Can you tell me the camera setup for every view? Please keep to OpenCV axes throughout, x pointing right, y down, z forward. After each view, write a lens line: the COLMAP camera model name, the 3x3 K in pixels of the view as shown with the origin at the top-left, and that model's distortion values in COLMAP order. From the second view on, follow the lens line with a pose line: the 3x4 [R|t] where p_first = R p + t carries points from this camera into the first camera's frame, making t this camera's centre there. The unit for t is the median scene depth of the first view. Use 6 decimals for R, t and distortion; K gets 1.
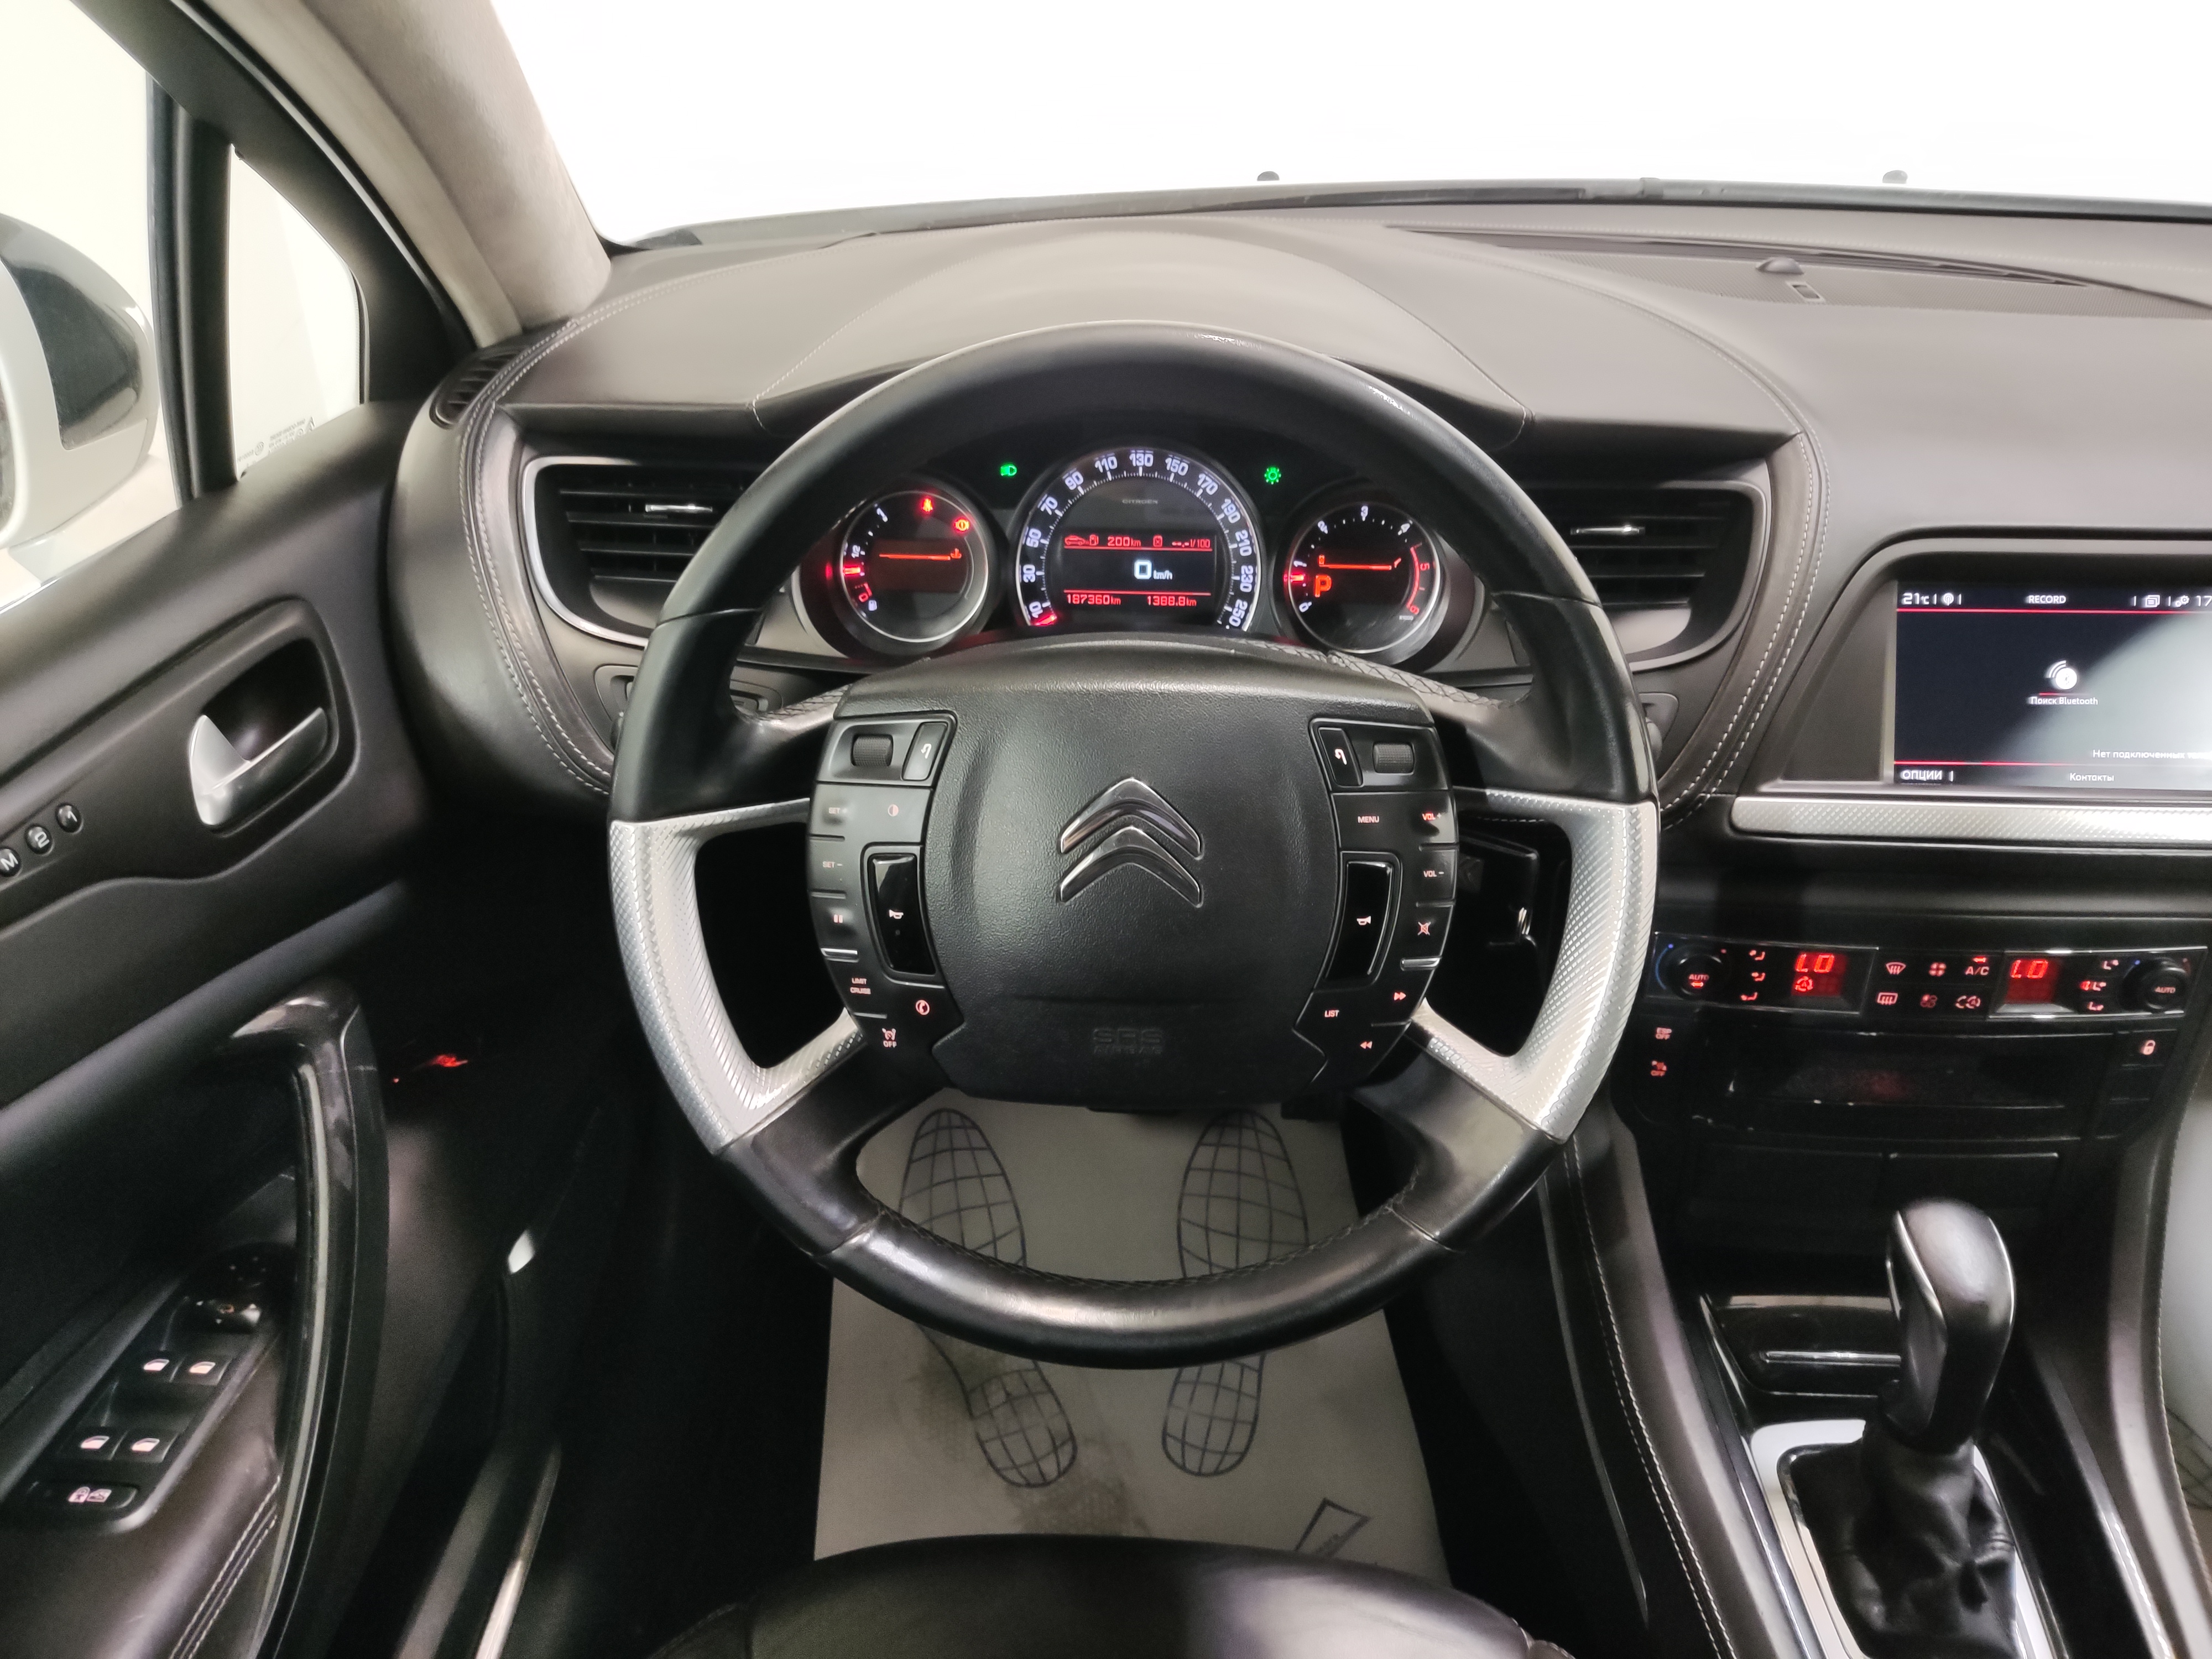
lens RADIAL K [[1692.4, 0, 1098.0], [0, 1692.4, 843.1], [0, 0, 1]] dist [0.057709, -0.005264]
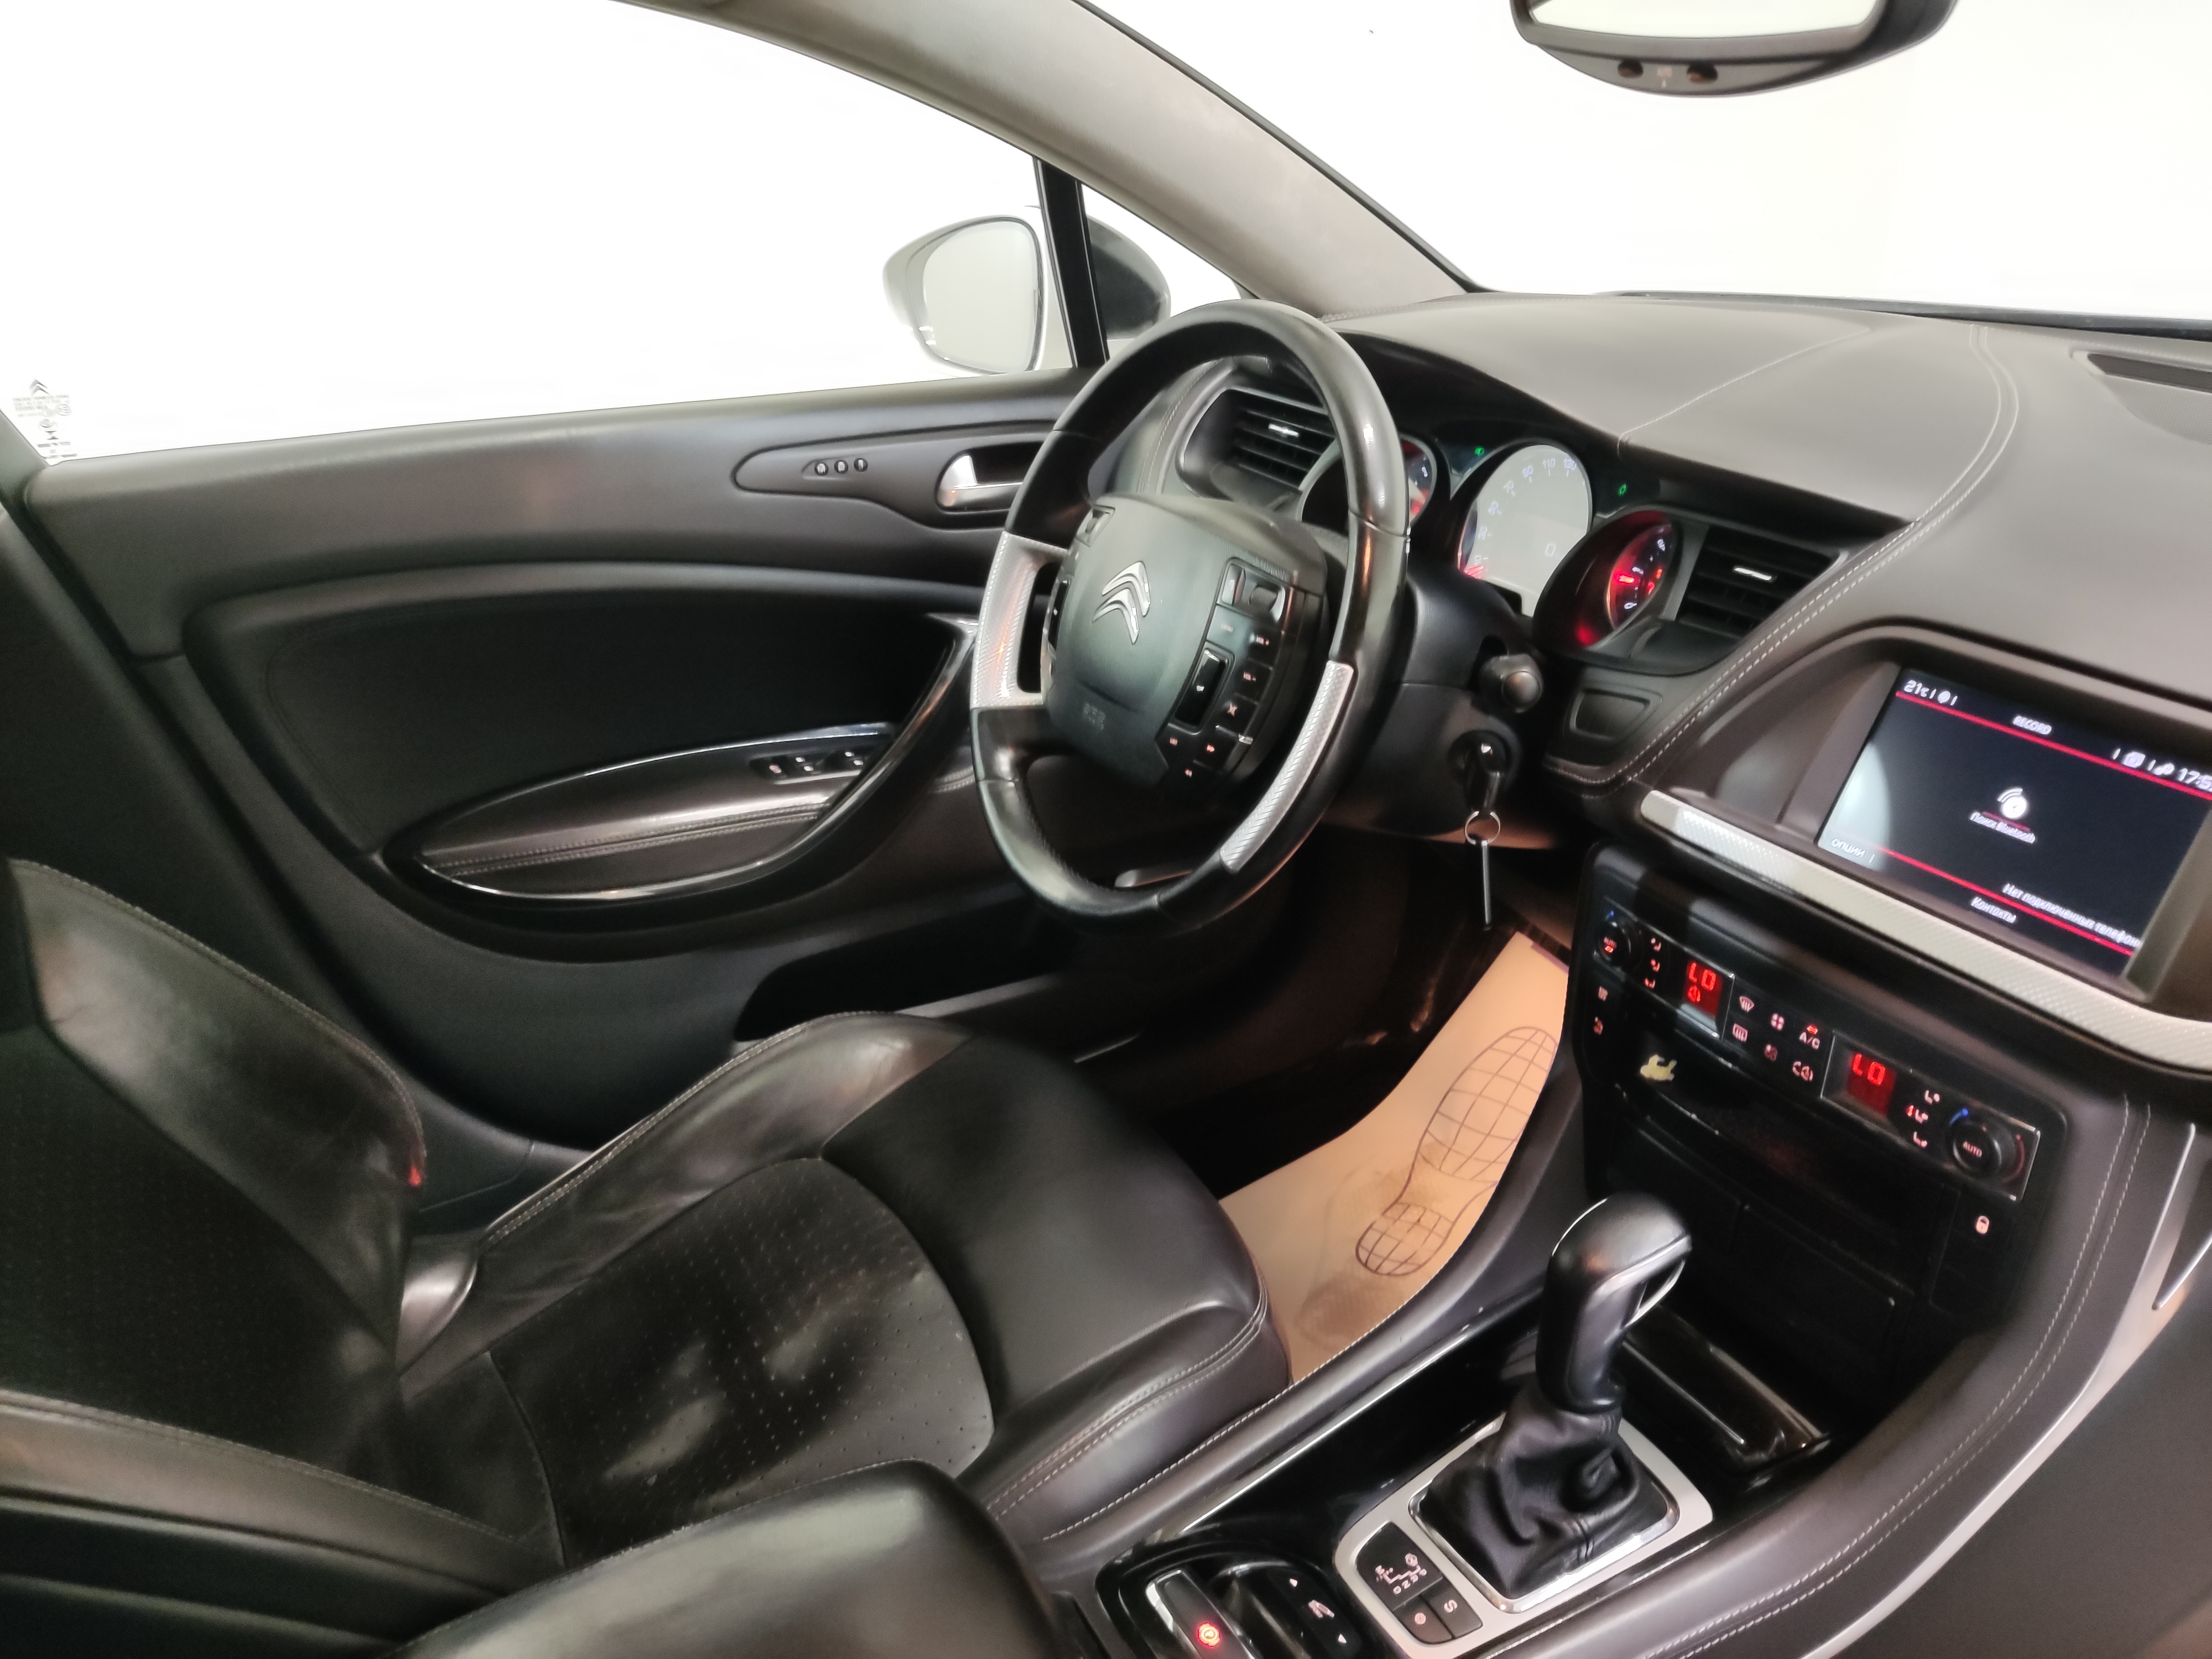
lens RADIAL K [[1692.4, 0, 1109.2], [0, 1692.4, 820.9], [0, 0, 1]] dist [0.057709, -0.005264]
pose [[0.503984, 0.336189, -0.795599, 1.144779], [-0.403583, 0.906057, 0.127209, -0.005958], [0.763624, 0.256978, 0.592318, 0.042340]]
